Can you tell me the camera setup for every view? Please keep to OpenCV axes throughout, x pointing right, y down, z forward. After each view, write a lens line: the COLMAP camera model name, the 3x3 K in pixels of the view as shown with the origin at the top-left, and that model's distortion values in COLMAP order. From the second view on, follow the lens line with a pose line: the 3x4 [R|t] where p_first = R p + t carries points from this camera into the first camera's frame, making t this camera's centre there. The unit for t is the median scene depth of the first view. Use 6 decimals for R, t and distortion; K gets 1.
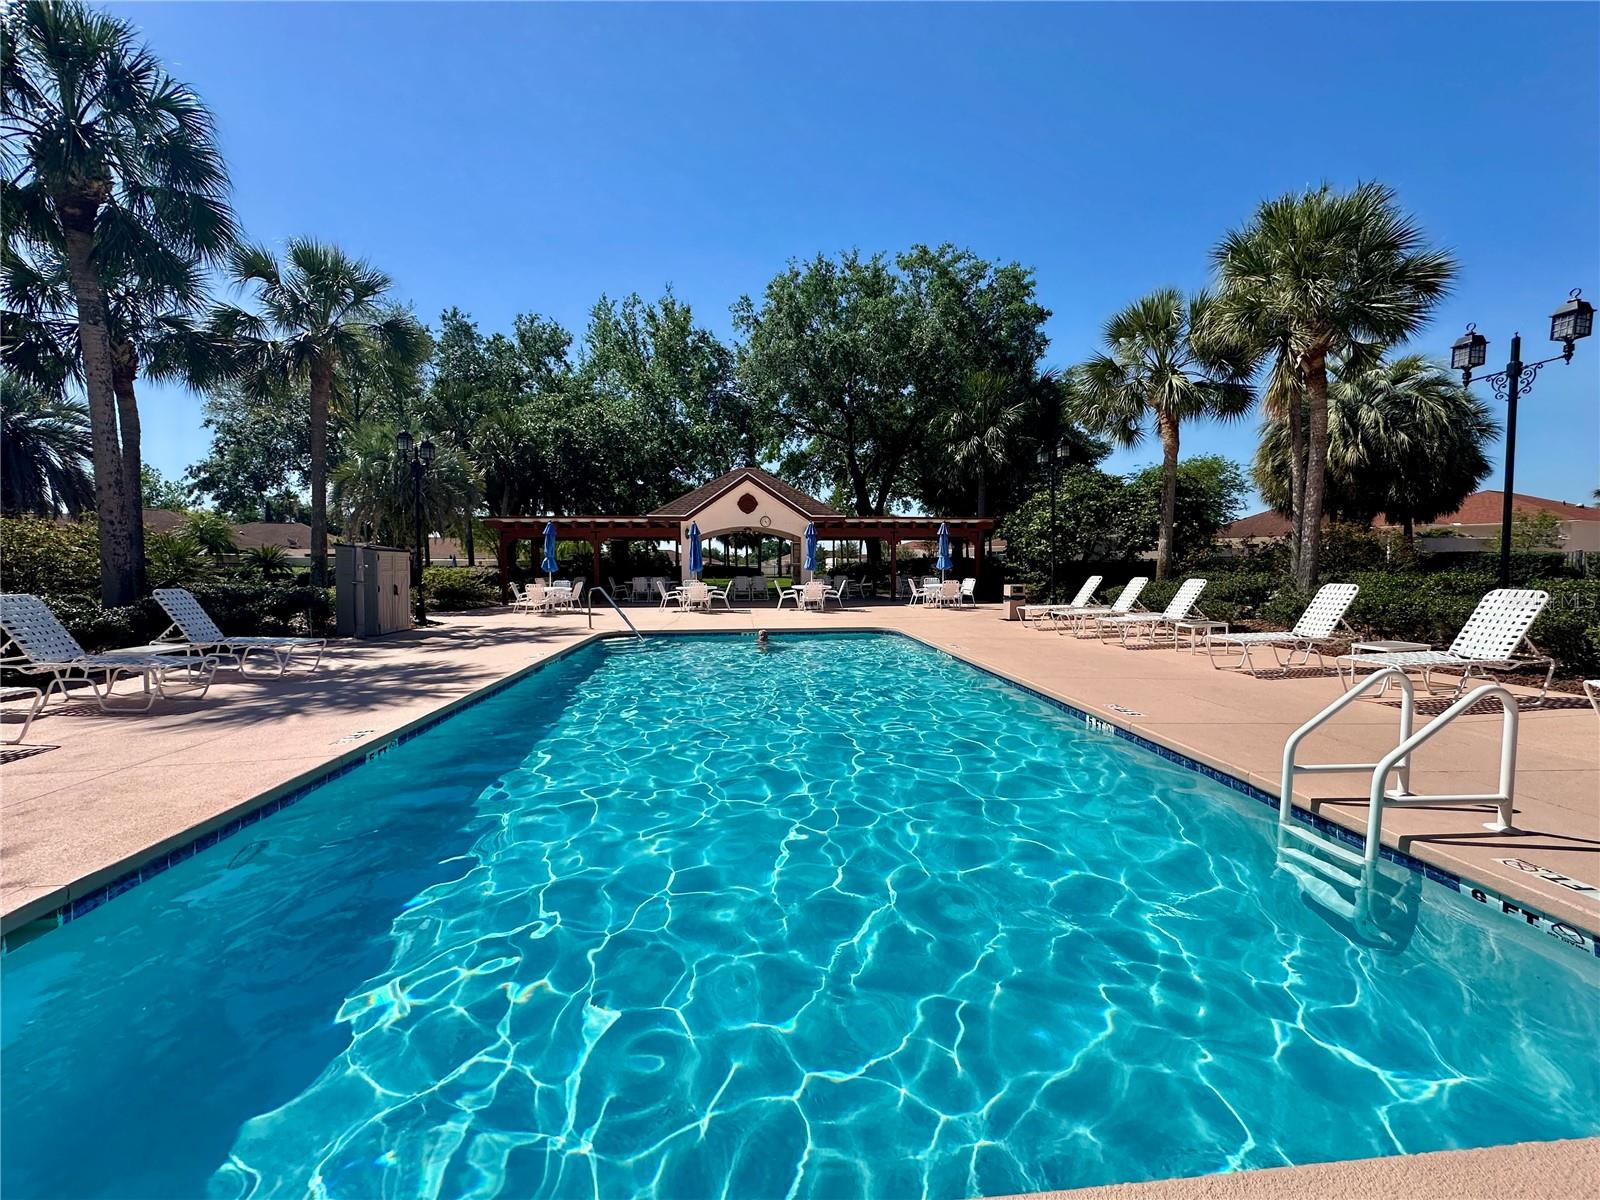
lens RADIAL K [[646.8, 0, 805.4], [0, 646.8, 603.2], [0, 0, 1]] dist [-0.011014, 0.007461]
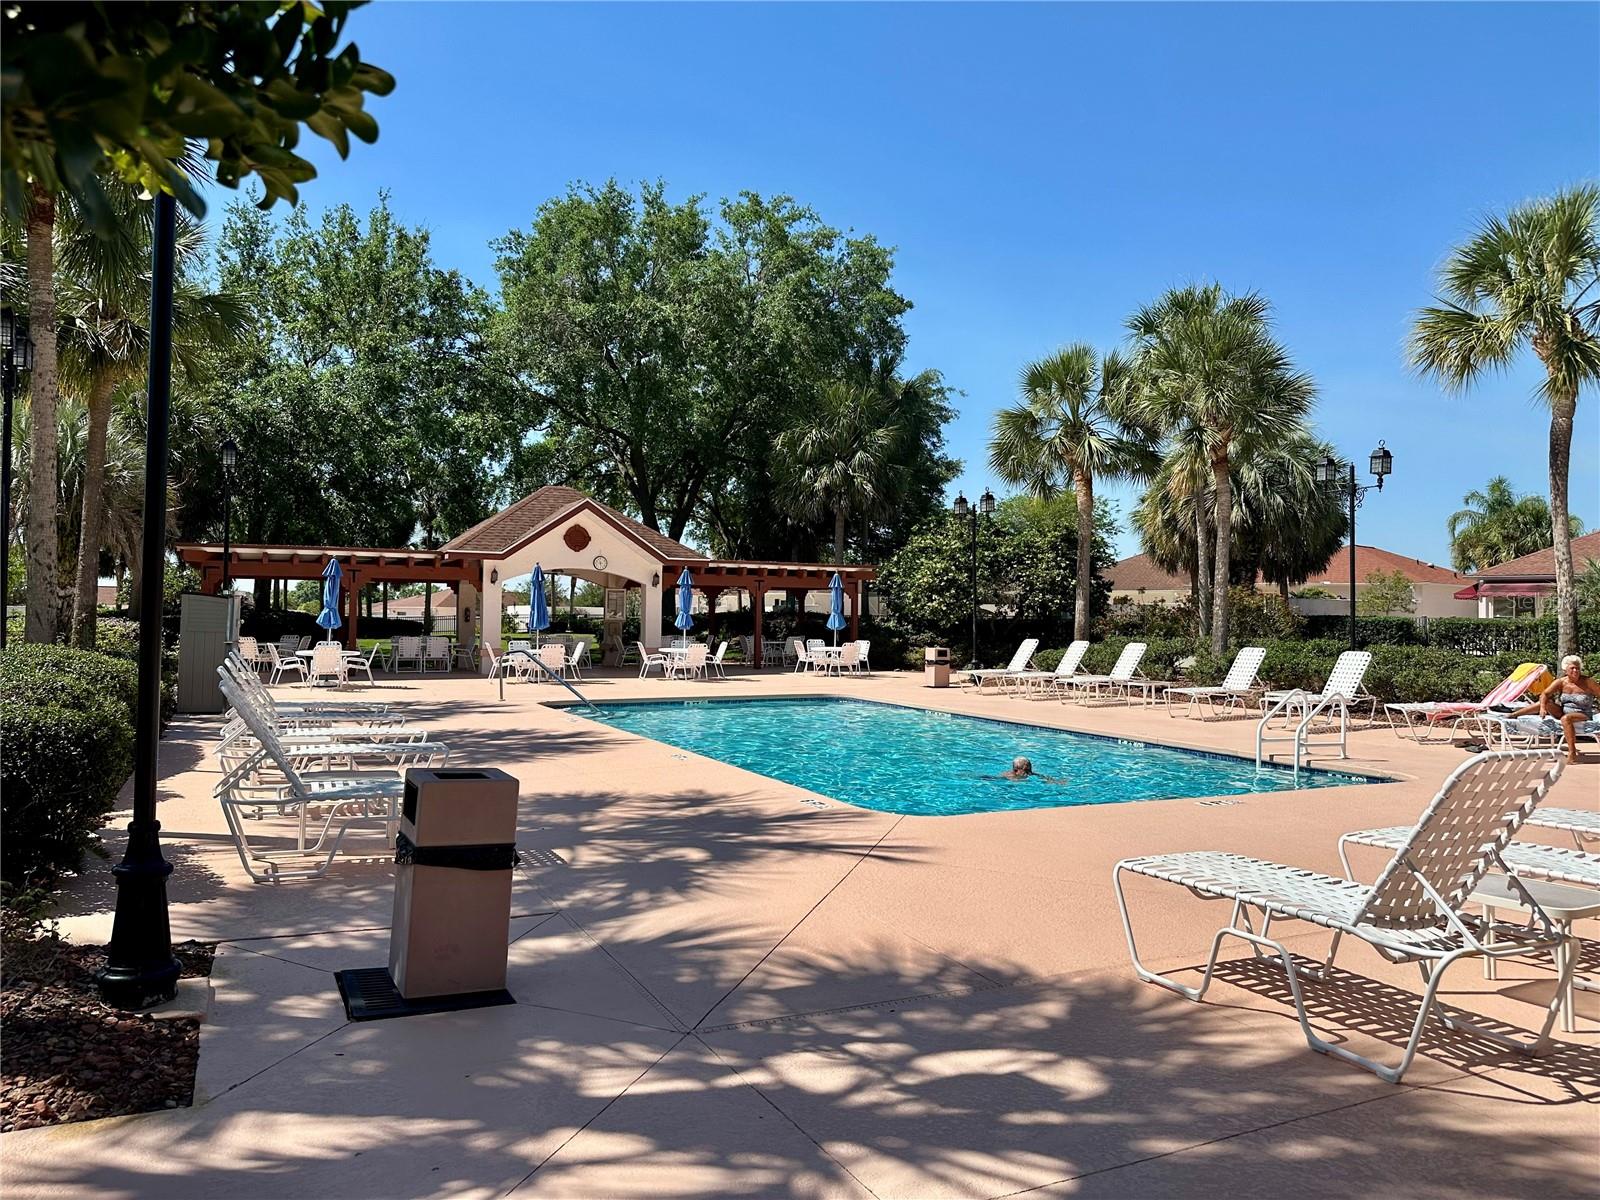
lens RADIAL K [[1132.9, 0, 803.0], [0, 1132.9, 605.5], [0, 0, 1]] dist [0.103663, -0.145849]
pose [[0.935770, 0.017008, 0.352199, -0.313432], [0.007080, 0.997728, -0.066991, 0.012508], [-0.352539, 0.065182, 0.933524, -0.315842]]
